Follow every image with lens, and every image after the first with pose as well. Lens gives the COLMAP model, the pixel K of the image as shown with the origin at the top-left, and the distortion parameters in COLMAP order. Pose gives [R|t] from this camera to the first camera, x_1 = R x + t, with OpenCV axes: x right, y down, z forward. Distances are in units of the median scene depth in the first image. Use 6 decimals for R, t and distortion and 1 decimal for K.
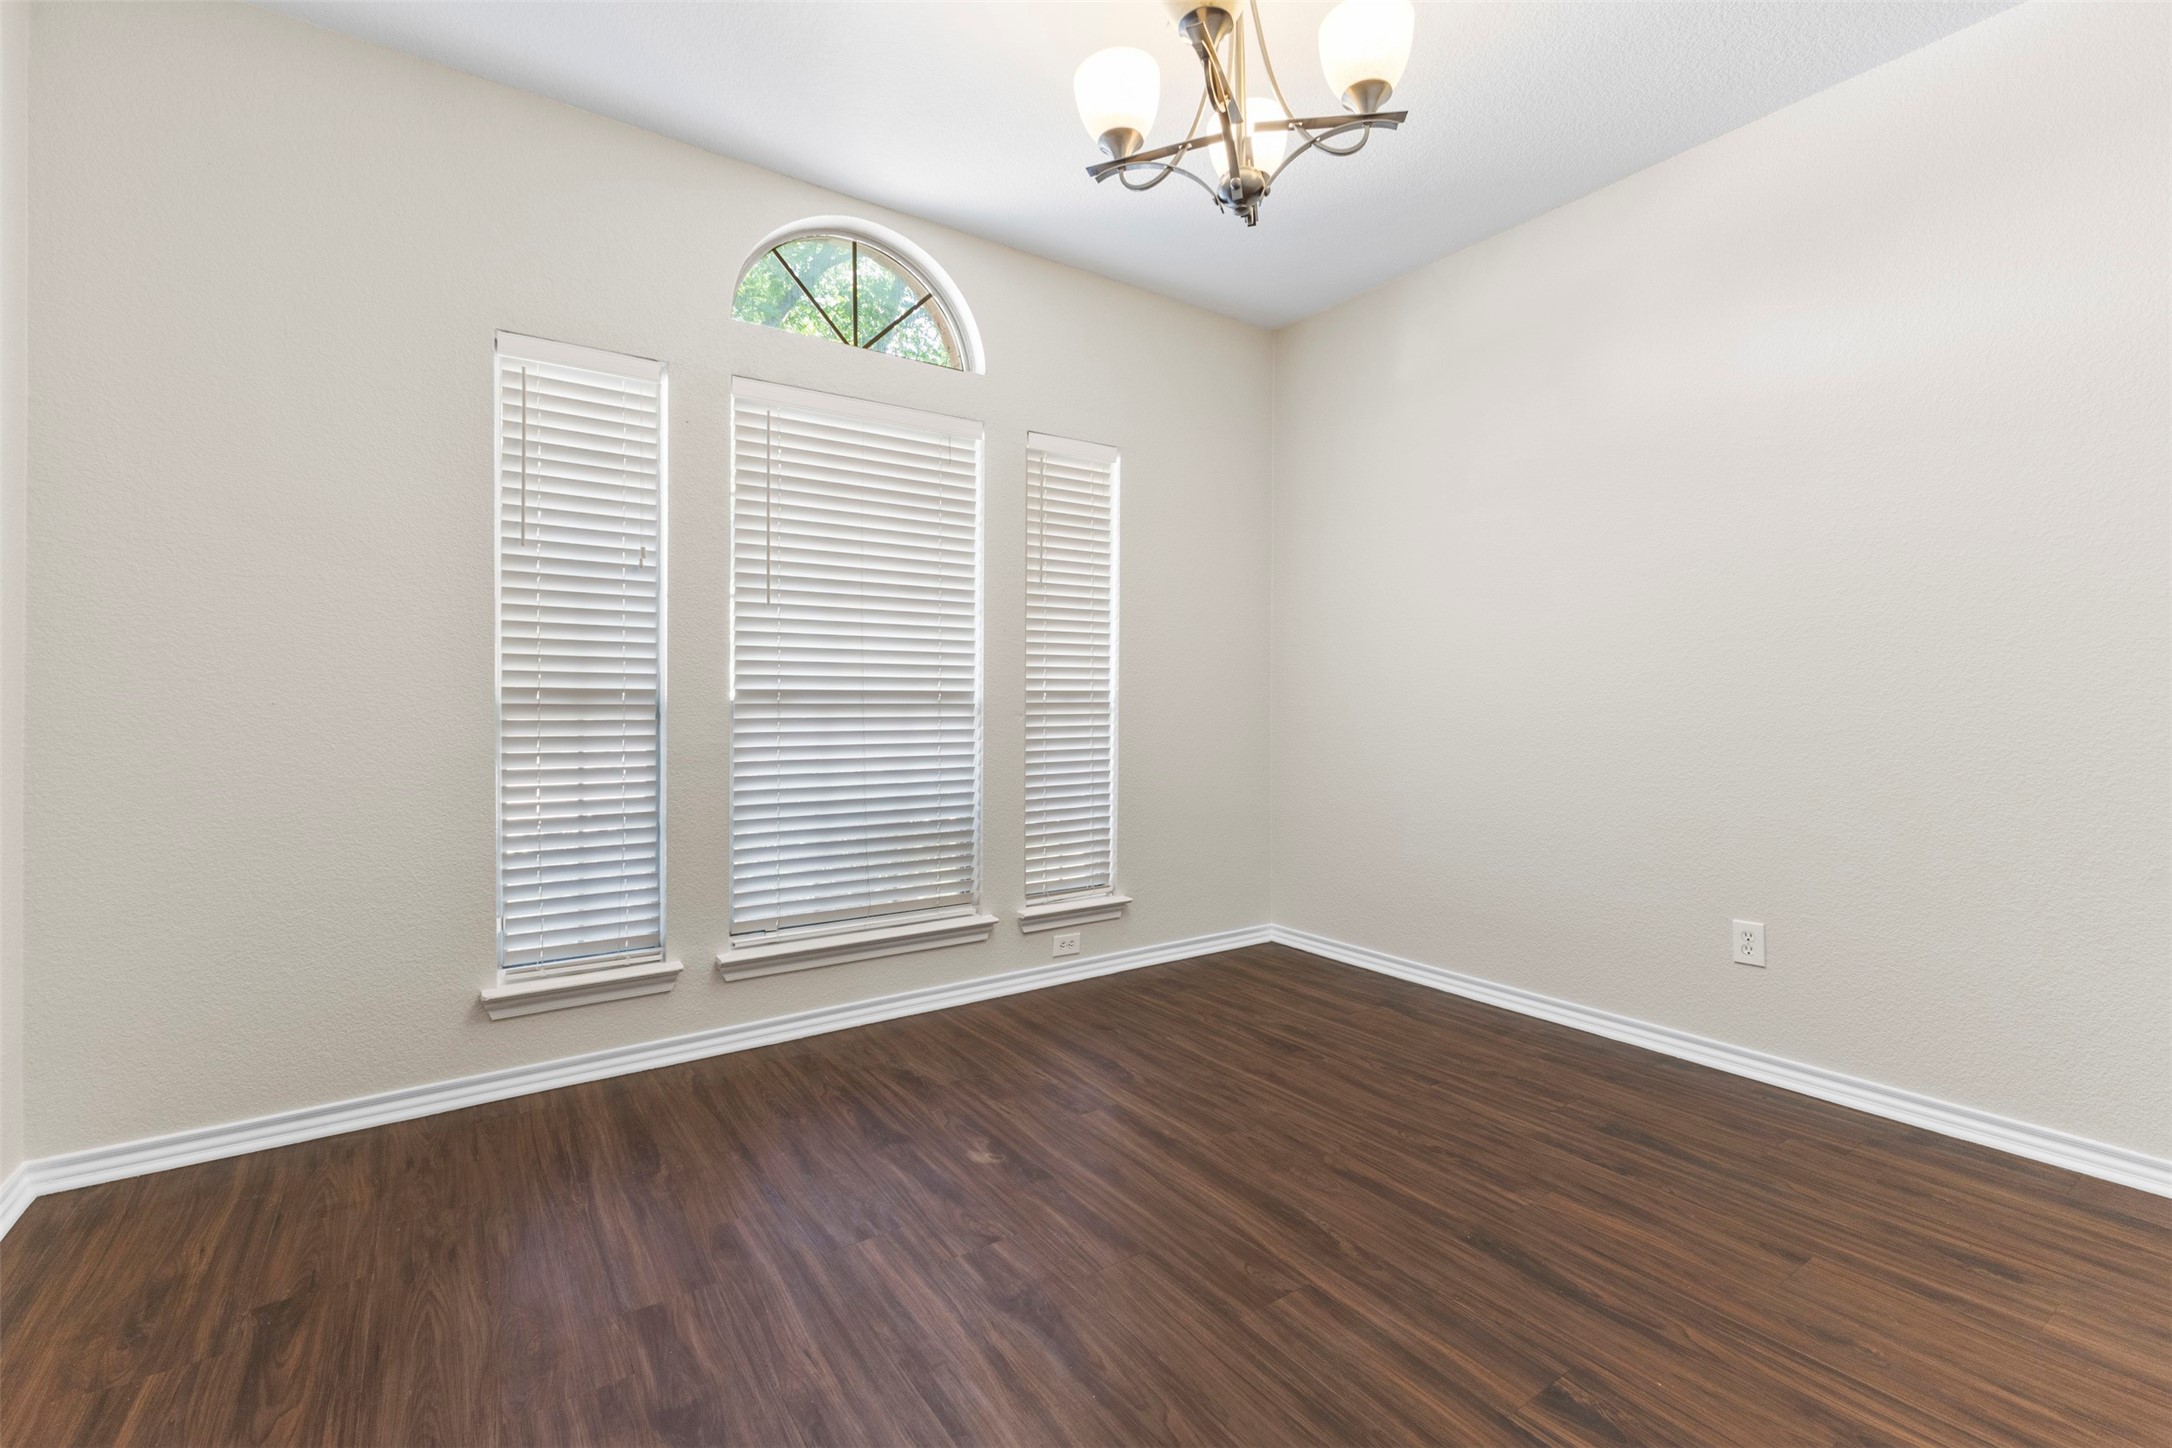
lens RADIAL K [[941.7, 0, 1087.7], [0, 941.7, 698.4], [0, 0, 1]] dist [0.003293, -0.000069]
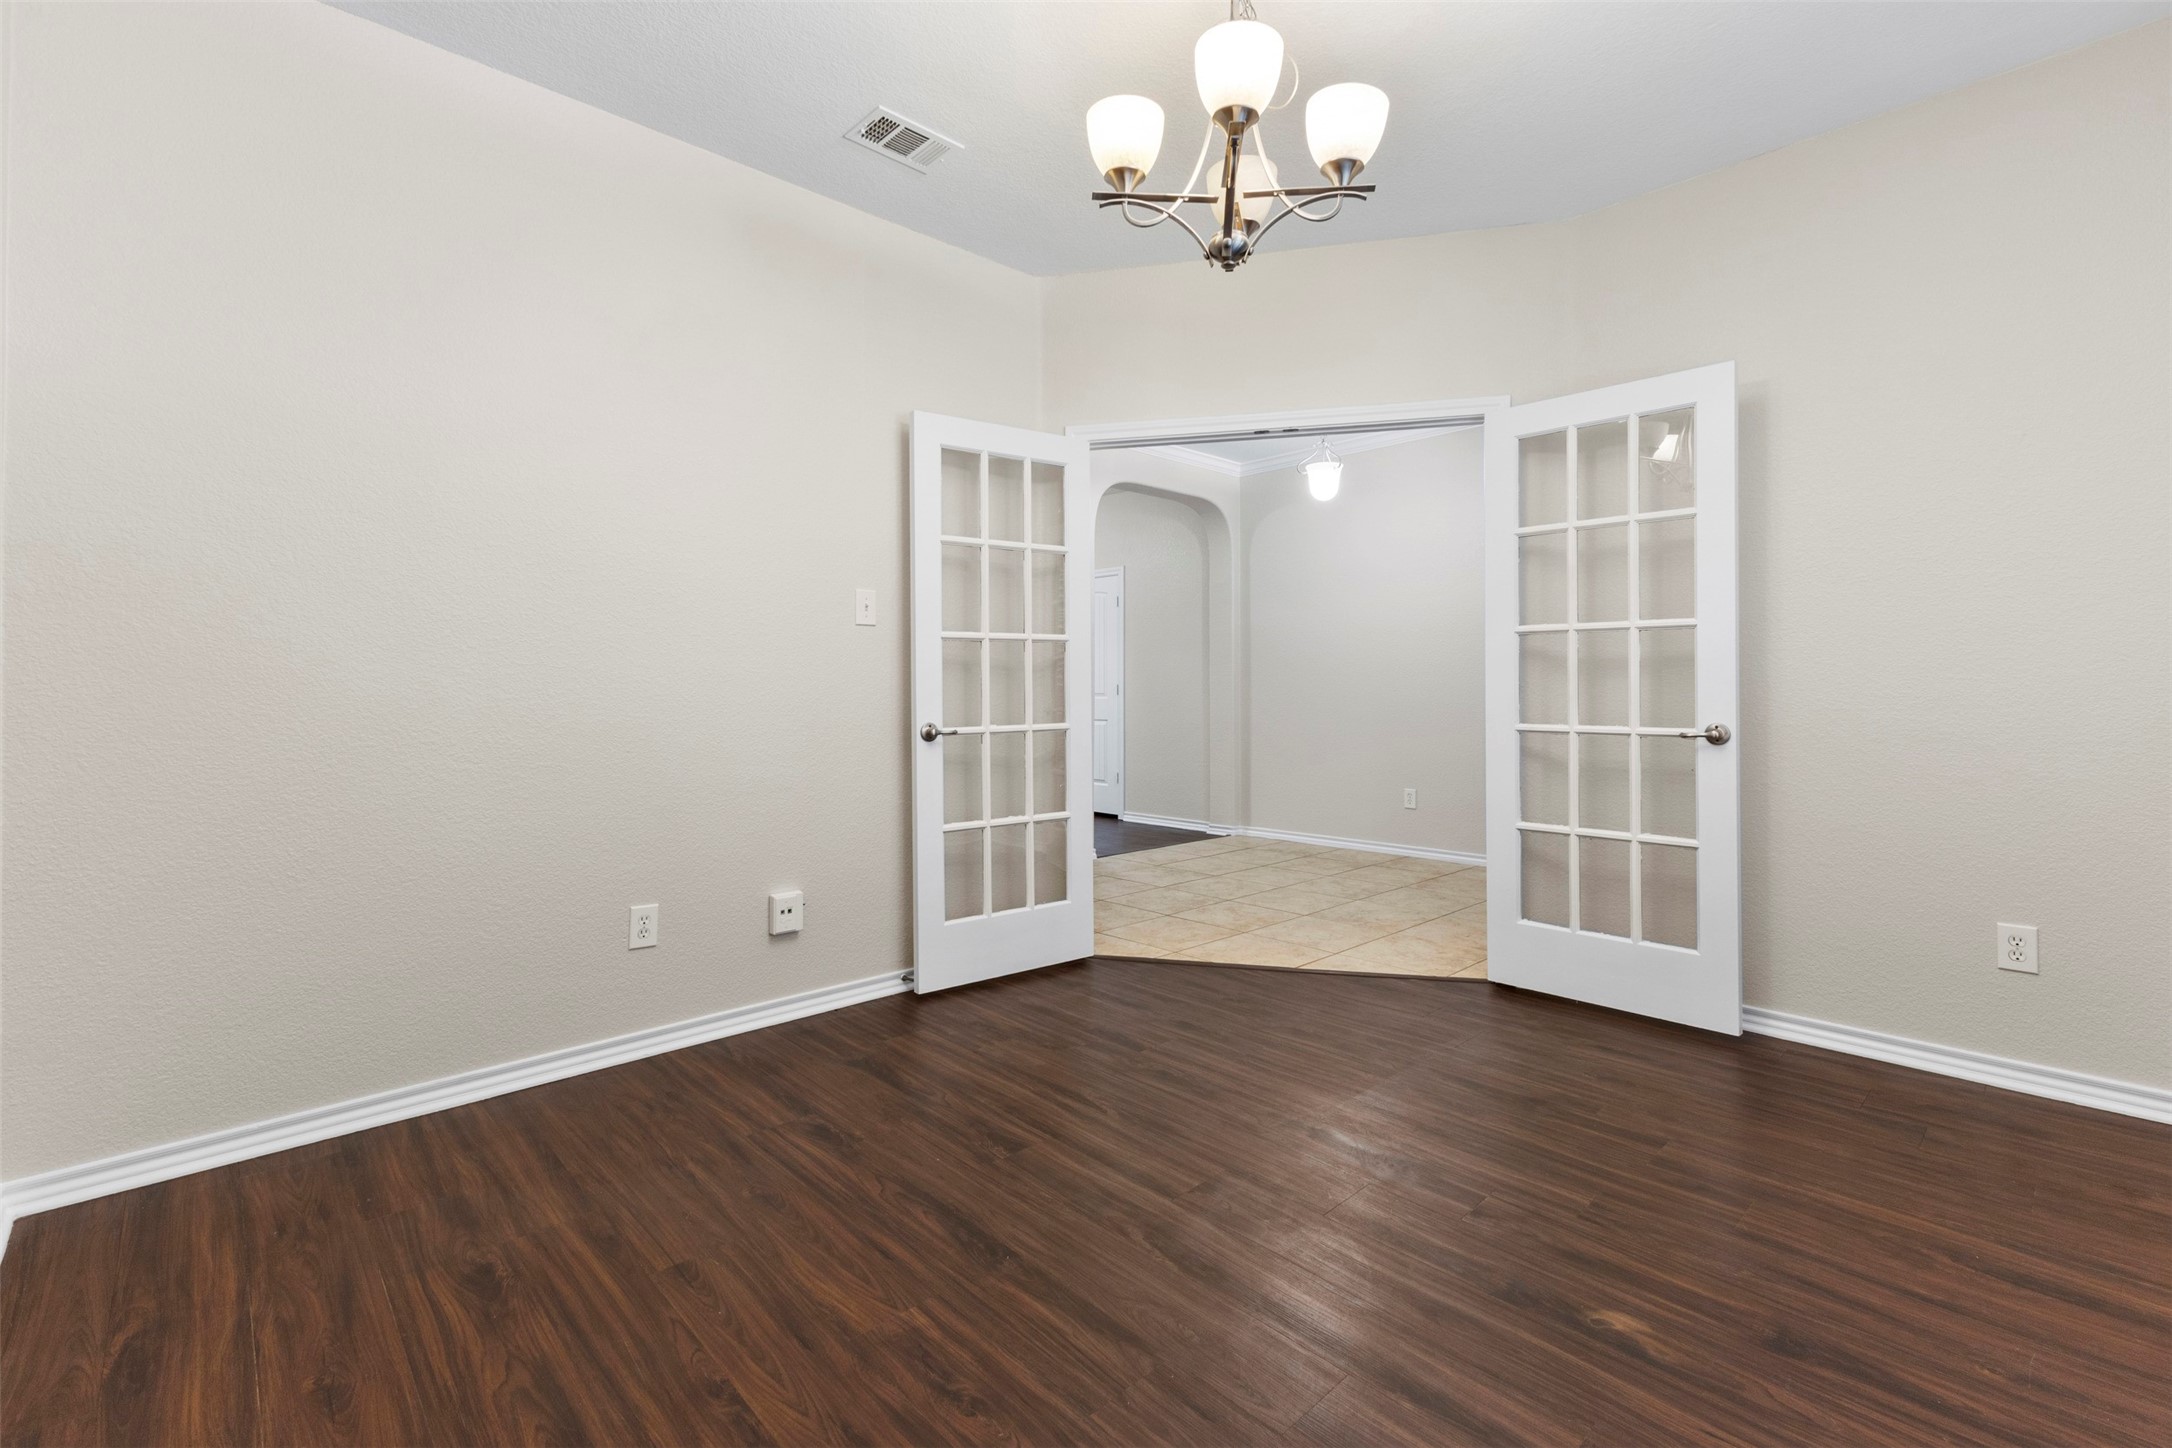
lens RADIAL K [[941.7, 0, 1087.7], [0, 941.7, 698.4], [0, 0, 1]] dist [0.003293, -0.000069]
pose [[-0.989995, 0.008915, -0.140822, 0.459254], [0.007571, 0.999921, 0.010081, 0.004524], [0.140901, 0.008914, -0.989984, 1.966493]]
